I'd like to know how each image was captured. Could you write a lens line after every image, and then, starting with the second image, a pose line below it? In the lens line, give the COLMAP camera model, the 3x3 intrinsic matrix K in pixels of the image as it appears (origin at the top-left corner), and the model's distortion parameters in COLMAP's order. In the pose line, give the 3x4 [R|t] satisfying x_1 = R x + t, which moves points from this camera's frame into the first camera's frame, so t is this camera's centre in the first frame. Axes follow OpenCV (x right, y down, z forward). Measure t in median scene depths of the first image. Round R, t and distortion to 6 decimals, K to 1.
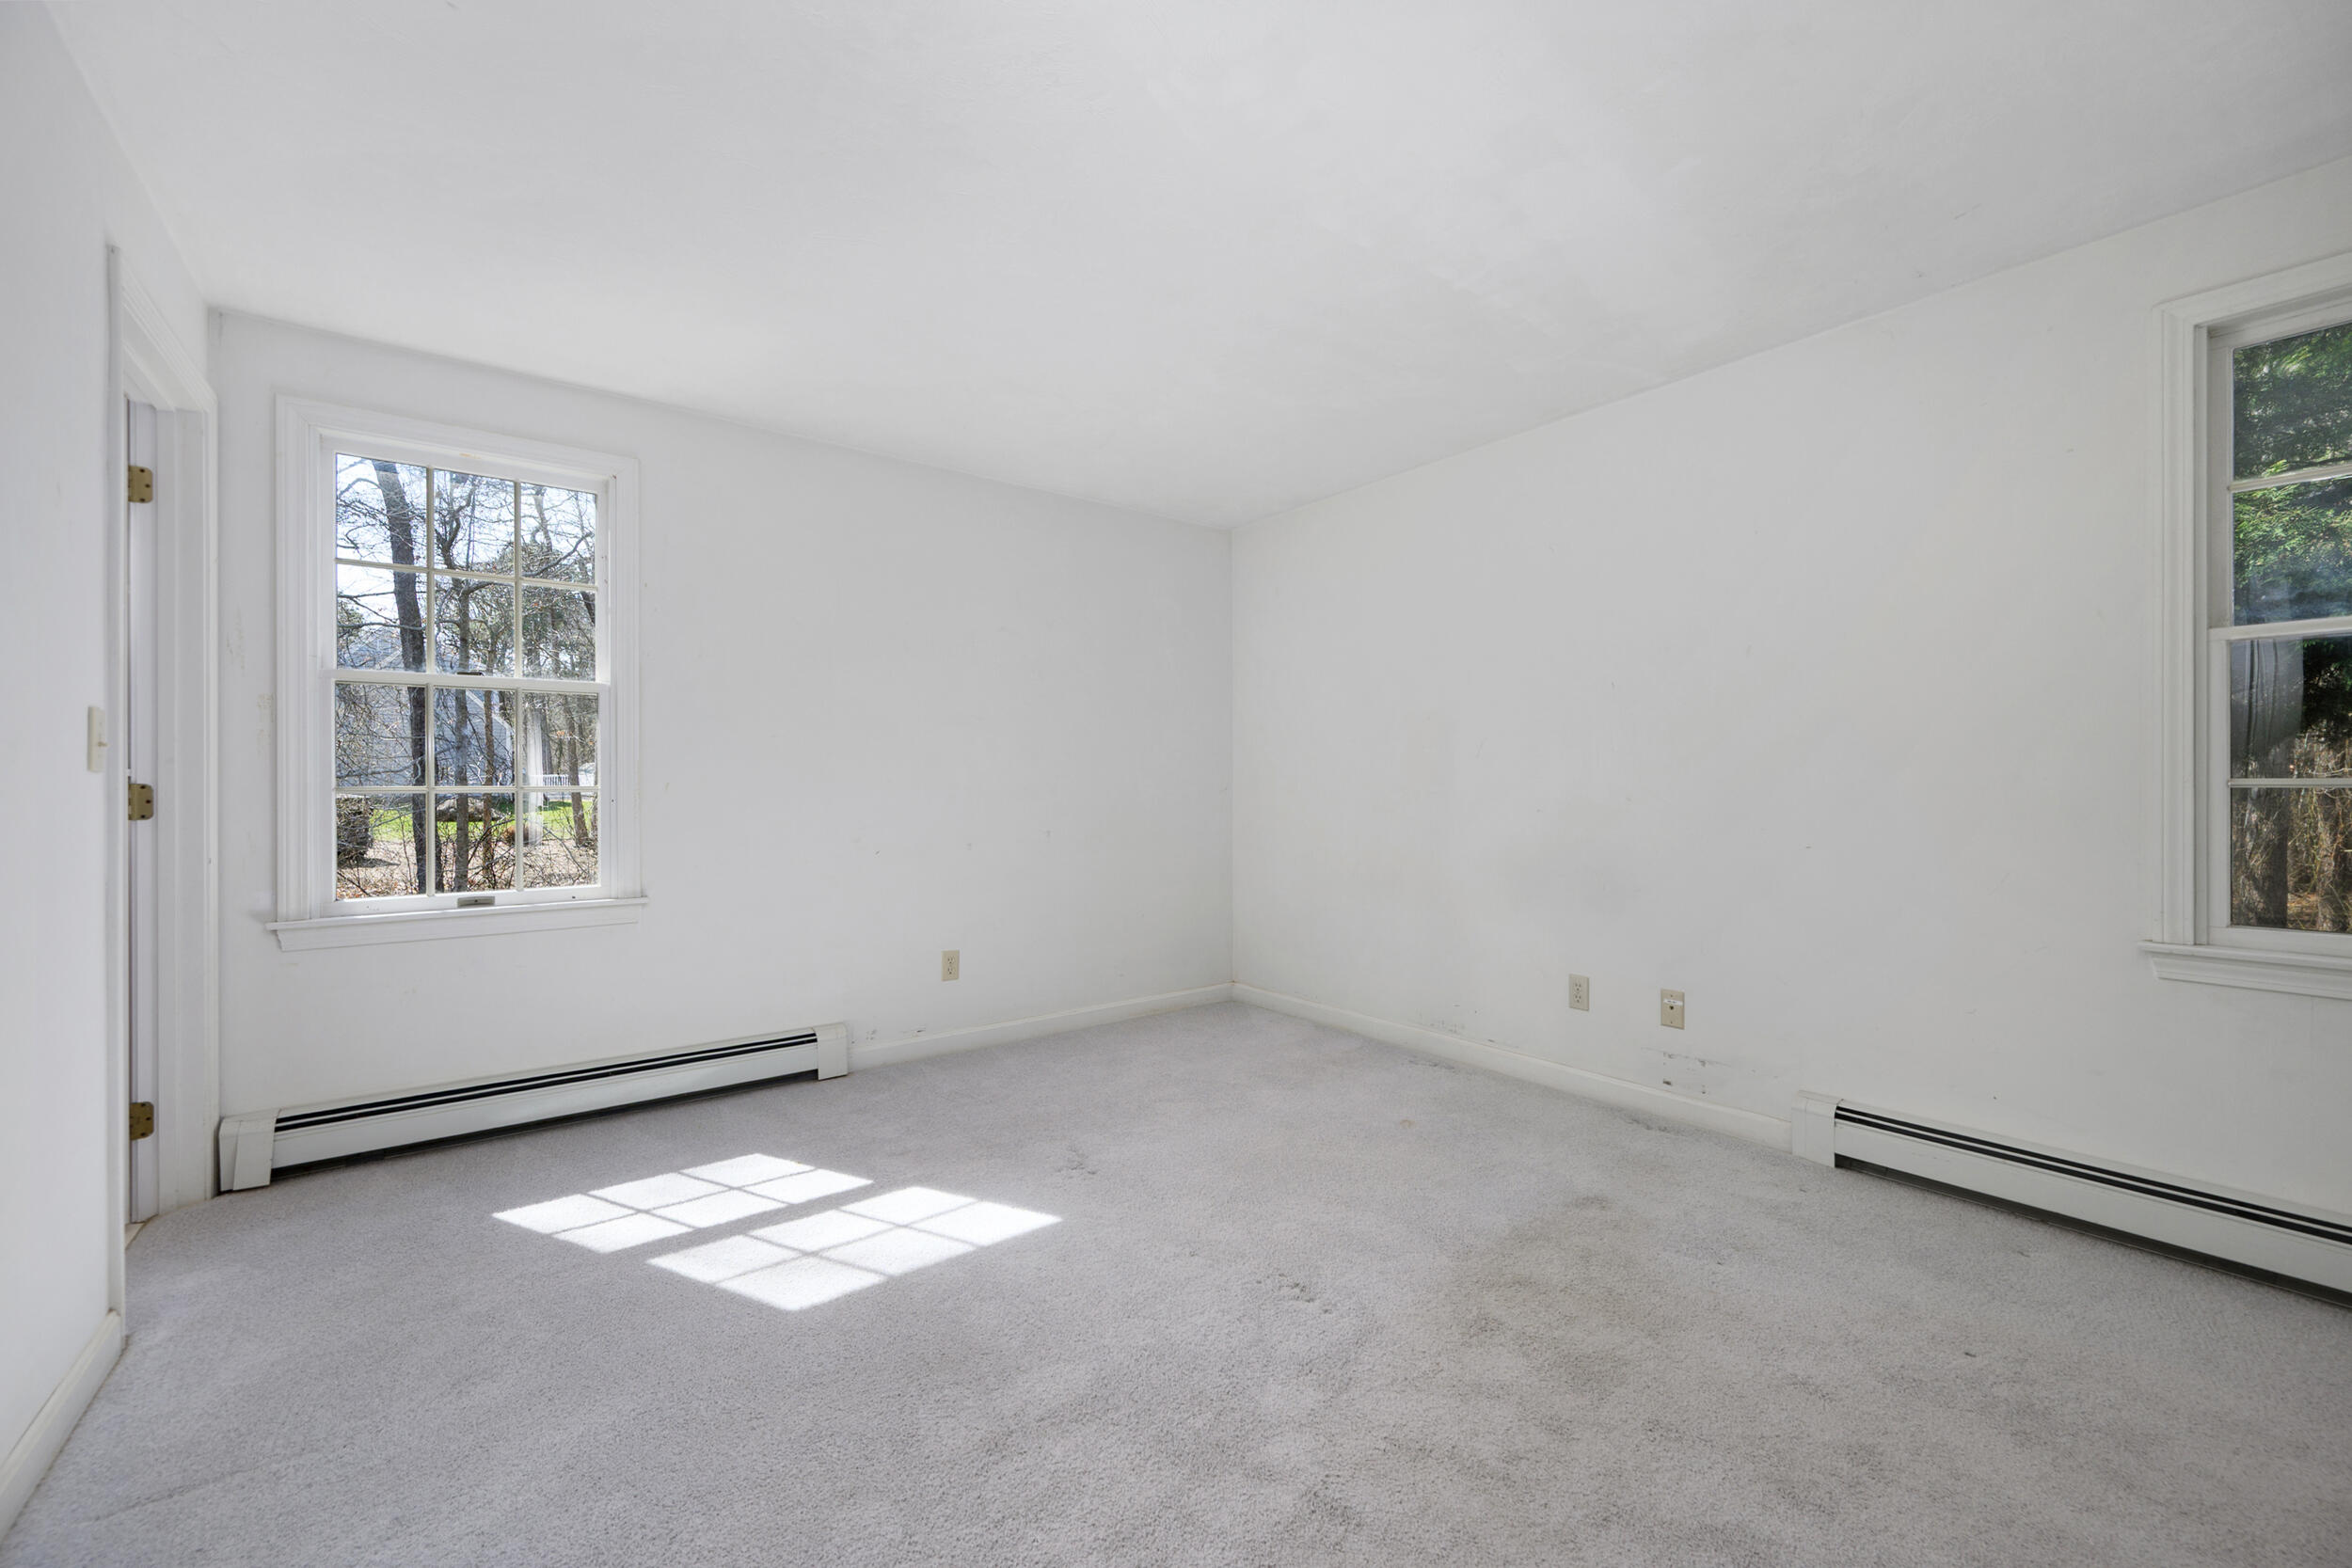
lens RADIAL K [[928.2, 0, 1186.7], [0, 928.2, 788.4], [0, 0, 1]] dist [-0.001014, -0.000258]
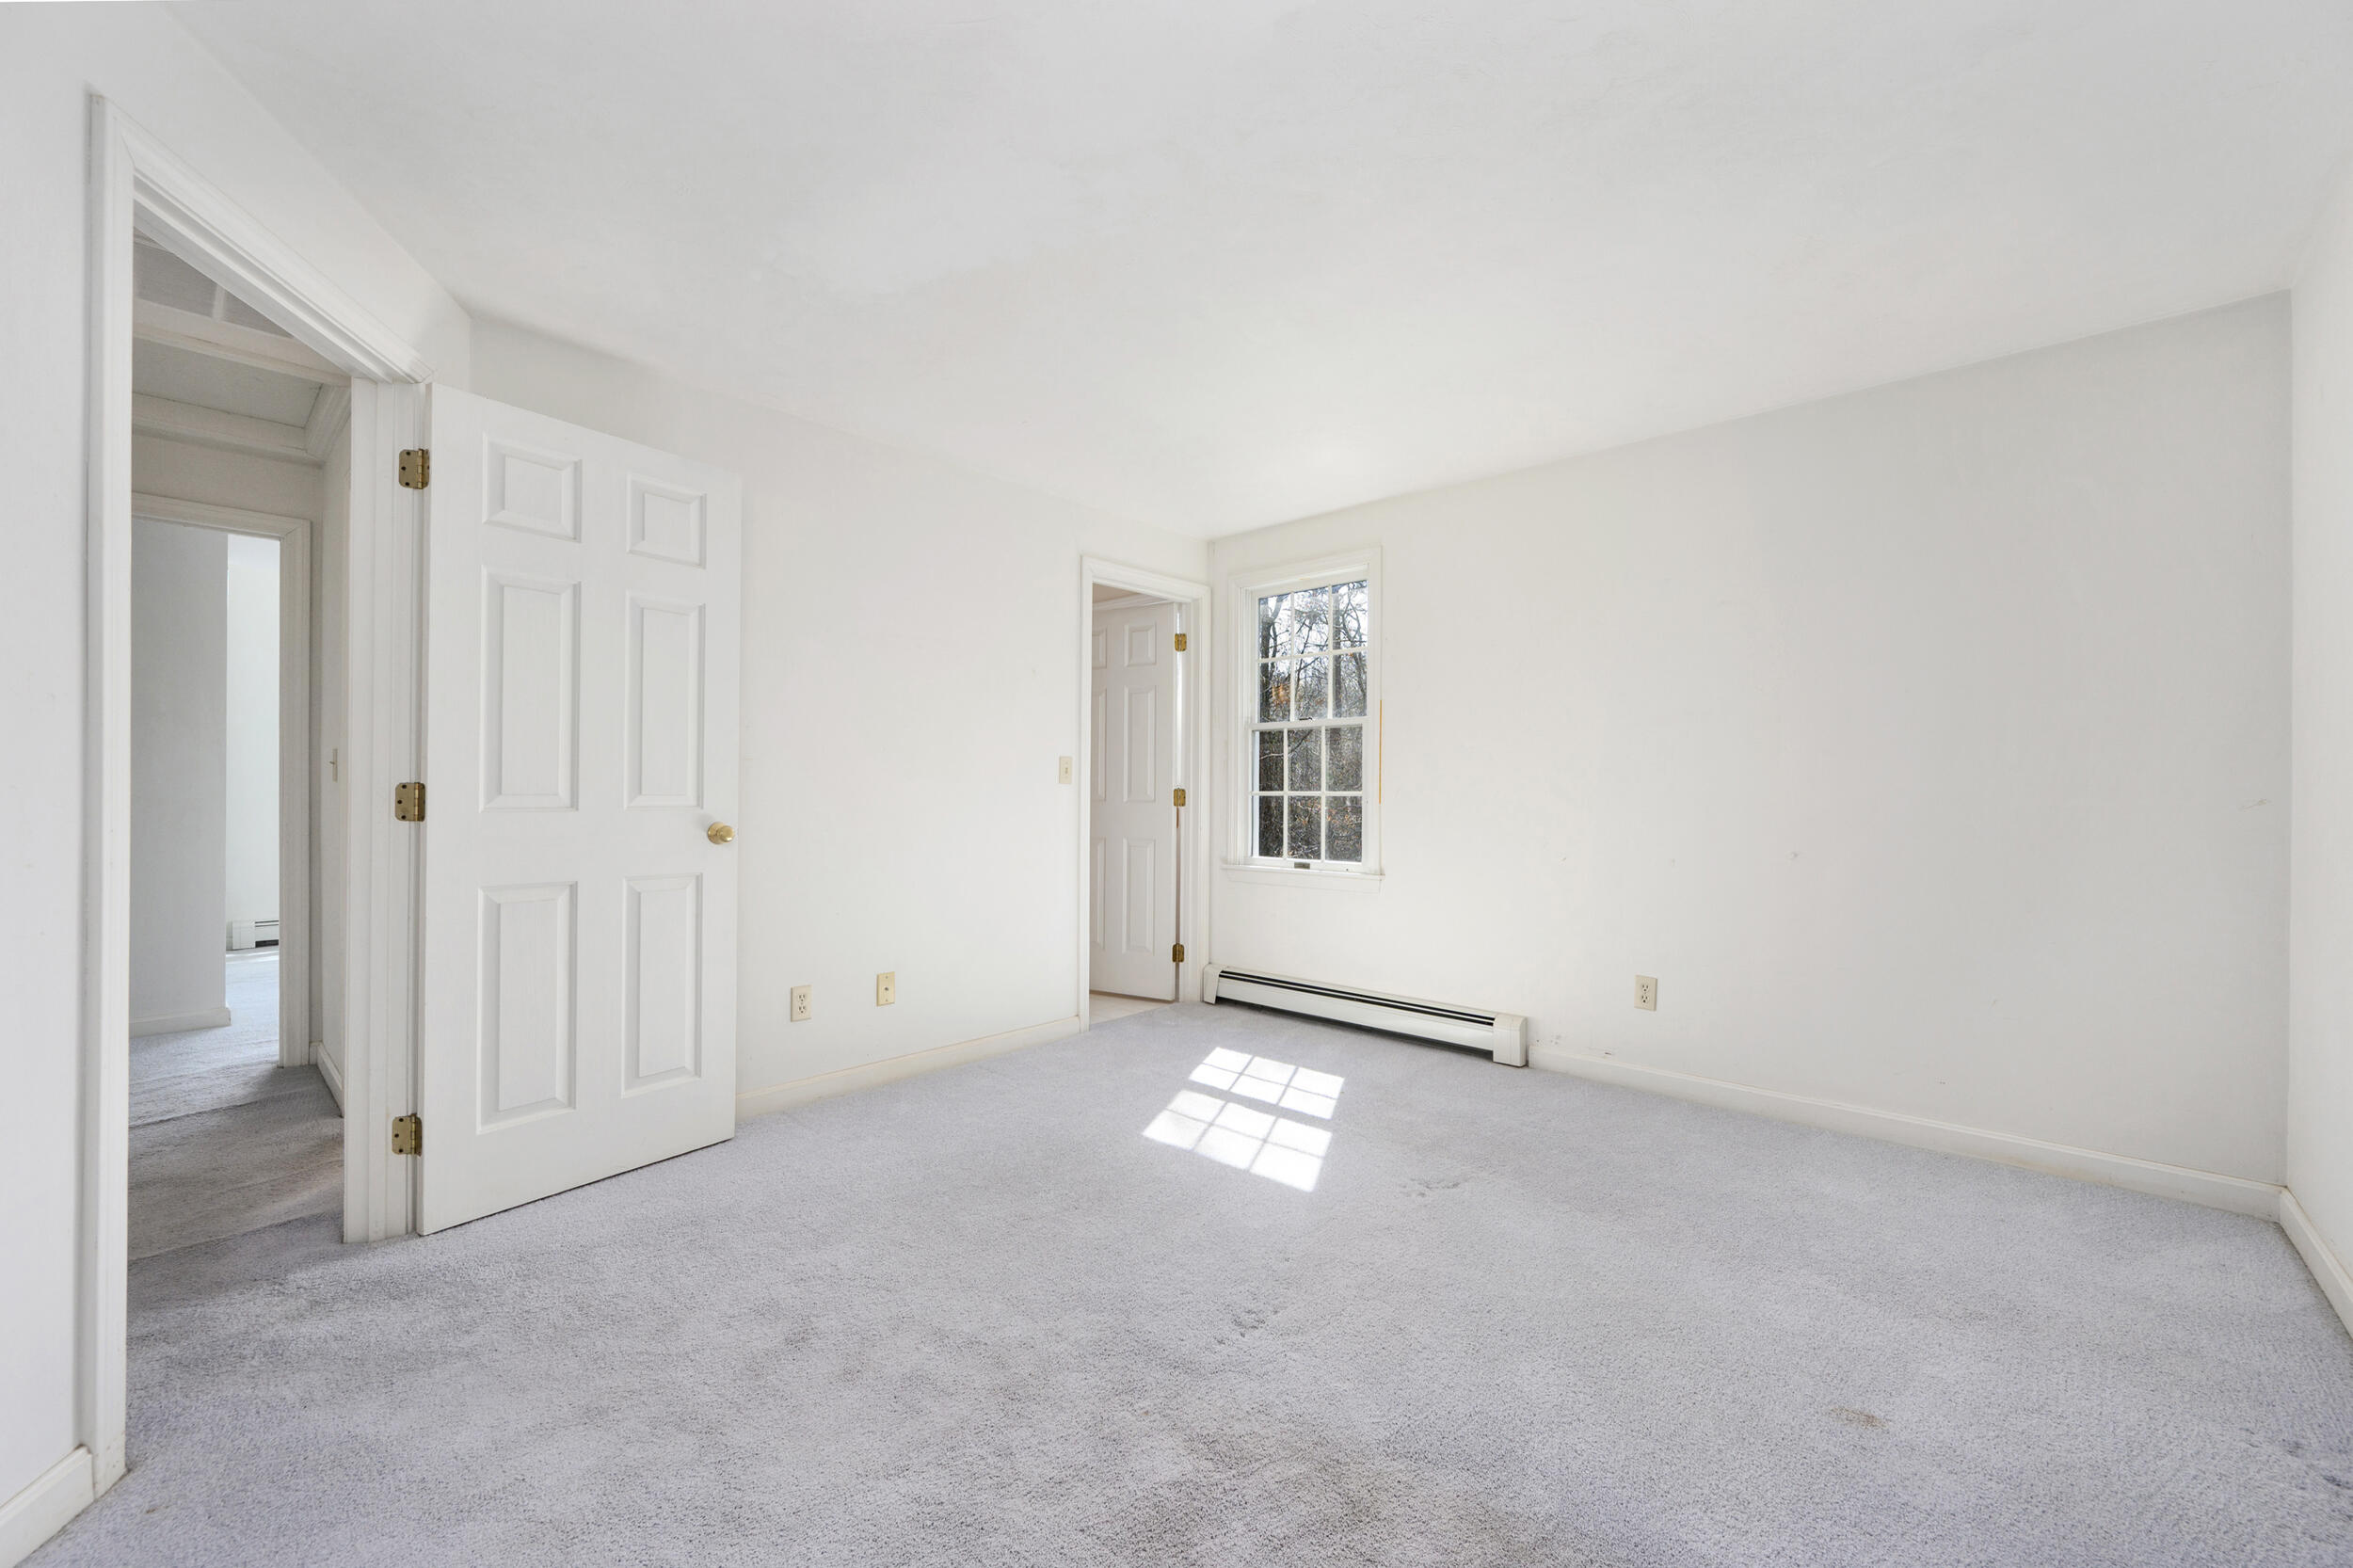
lens RADIAL K [[928.6, 0, 1176.4], [0, 928.6, 786.5], [0, 0, 1]] dist [-0.001014, -0.000258]
pose [[0.170071, 0.001443, -0.985431, 0.821444], [-0.006114, 0.999981, 0.000409, -0.010247], [0.985413, 0.005955, 0.170077, 0.592003]]
